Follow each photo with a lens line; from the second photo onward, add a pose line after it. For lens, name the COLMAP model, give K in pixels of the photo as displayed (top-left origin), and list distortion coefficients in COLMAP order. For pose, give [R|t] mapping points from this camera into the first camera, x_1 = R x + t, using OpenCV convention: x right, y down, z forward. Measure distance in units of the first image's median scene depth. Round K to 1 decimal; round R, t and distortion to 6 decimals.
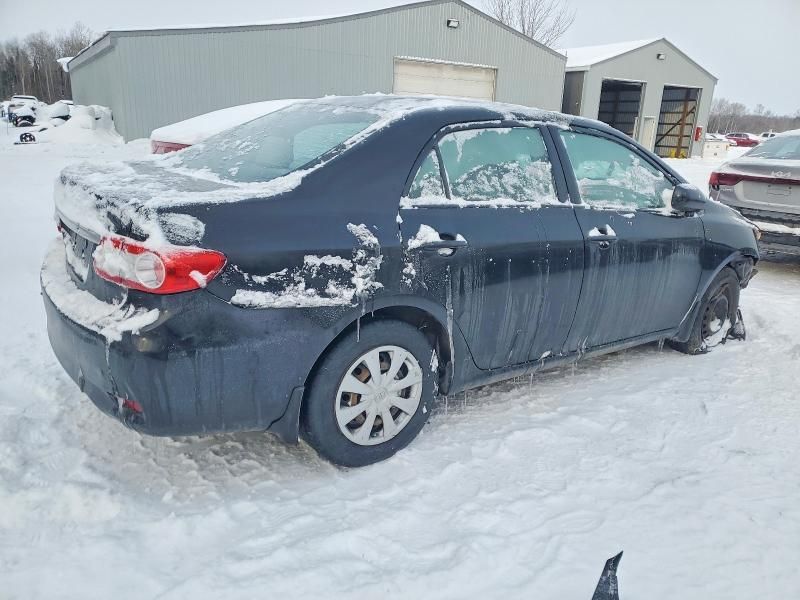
lens RADIAL K [[623.2, 0, 404.3], [0, 623.2, 299.1], [0, 0, 1]] dist [0.004546, 0.000427]
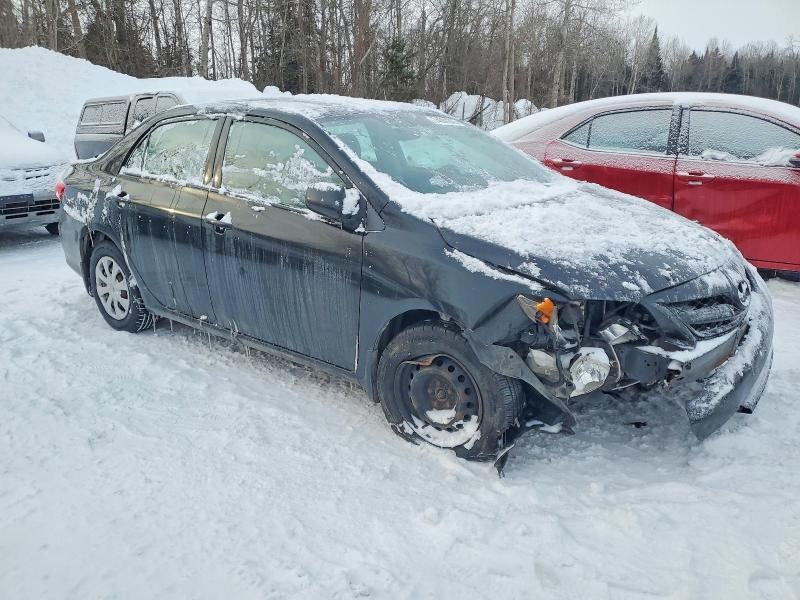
lens RADIAL K [[623.2, 0, 404.3], [0, 623.2, 299.1], [0, 0, 1]] dist [0.004546, 0.000427]
pose [[0.284990, 0.226288, -0.931437, 1.392267], [-0.250052, 0.955638, 0.155659, -0.213849], [0.925340, 0.188546, 0.328931, 0.961431]]
